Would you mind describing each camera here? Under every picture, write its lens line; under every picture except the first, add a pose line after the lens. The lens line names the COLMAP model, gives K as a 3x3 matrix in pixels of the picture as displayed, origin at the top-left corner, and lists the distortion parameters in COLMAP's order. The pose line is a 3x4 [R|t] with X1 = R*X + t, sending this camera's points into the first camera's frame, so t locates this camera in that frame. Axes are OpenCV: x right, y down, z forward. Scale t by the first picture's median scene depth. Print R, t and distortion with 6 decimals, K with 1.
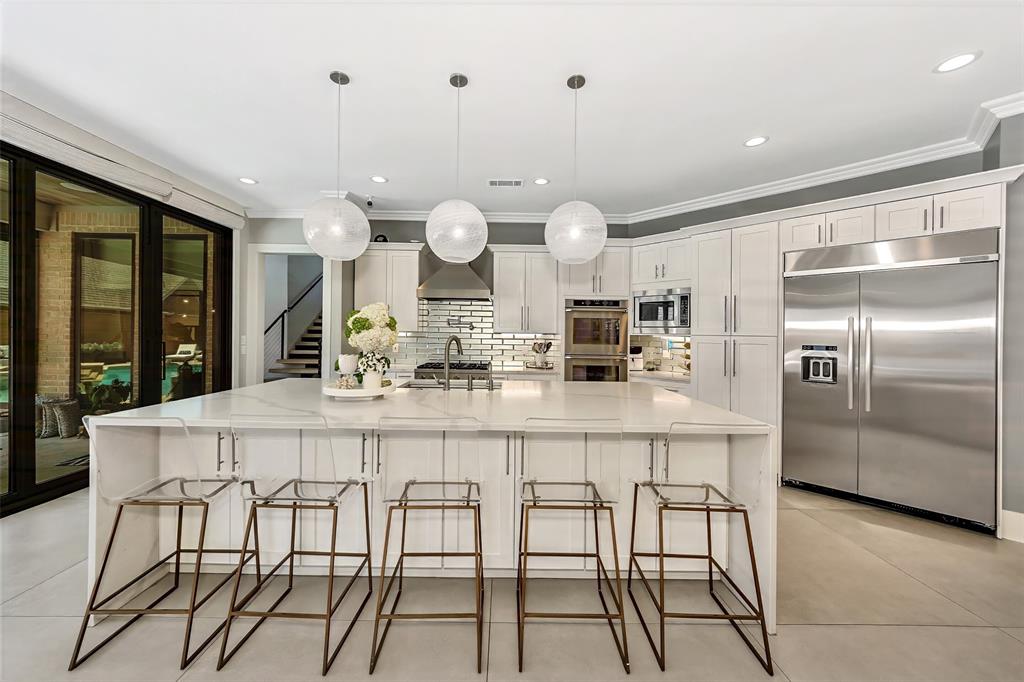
lens RADIAL K [[369.4, 0, 501.7], [0, 369.4, 347.6], [0, 0, 1]] dist [0.000944, -0.000003]
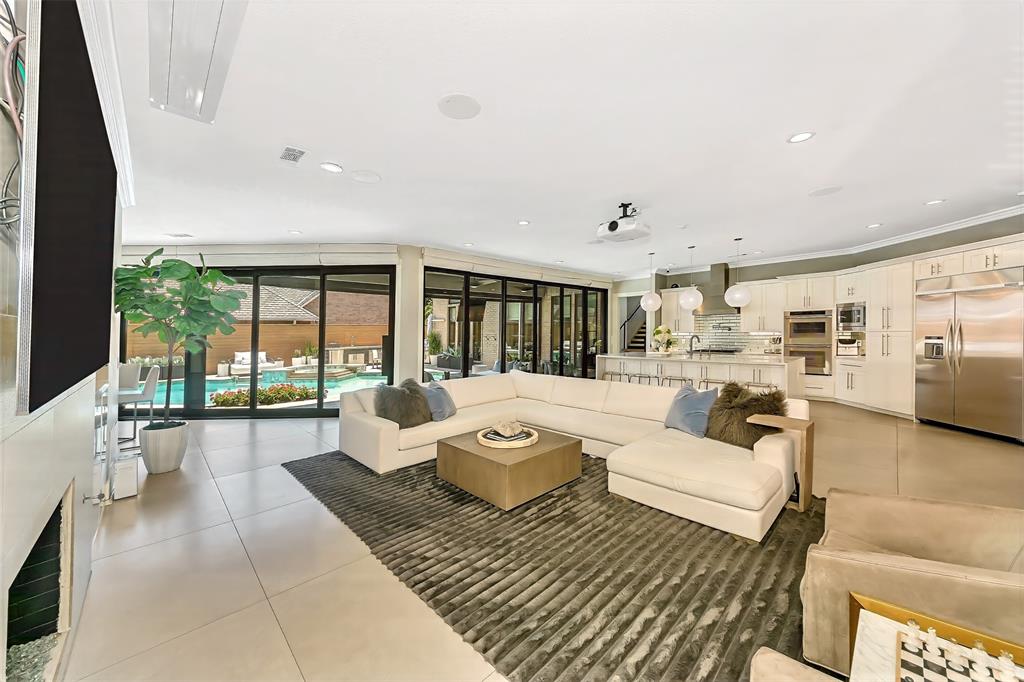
lens RADIAL K [[369.4, 0, 505.4], [0, 369.4, 337.6], [0, 0, 1]] dist [0.000944, -0.000003]
pose [[0.685310, -0.013769, -0.728122, 0.530867], [-0.002056, 0.999781, -0.020841, 0.027002], [0.728249, 0.015779, 0.685131, -1.096756]]
